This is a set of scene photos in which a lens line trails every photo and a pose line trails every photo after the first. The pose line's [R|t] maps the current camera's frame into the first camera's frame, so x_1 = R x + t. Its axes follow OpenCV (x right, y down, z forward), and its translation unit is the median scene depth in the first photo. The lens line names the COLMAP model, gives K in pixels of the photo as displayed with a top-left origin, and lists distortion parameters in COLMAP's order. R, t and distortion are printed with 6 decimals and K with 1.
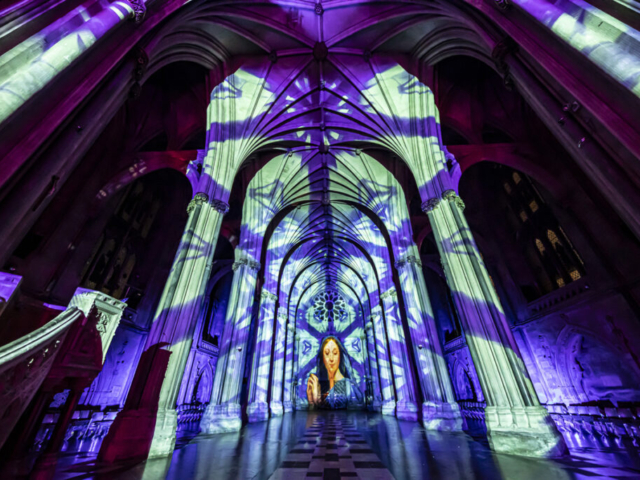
lens RADIAL K [[244.1, 0, 320.0], [0, 244.1, 240.0], [0, 0, 1]] dist [-0.014286, -0.000322]
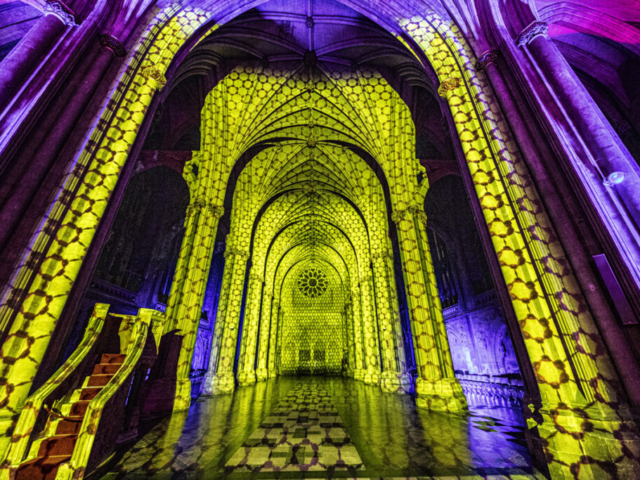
lens RADIAL K [[251.9, 0, 320.0], [0, 251.9, 240.4], [0, 0, 1]] dist [-0.012509, -0.000401]
pose [[0.997903, 0.034401, 0.054837, 0.012757], [-0.040822, 0.991857, 0.120637, -0.167101], [-0.050241, -0.122623, 0.991181, -0.210245]]
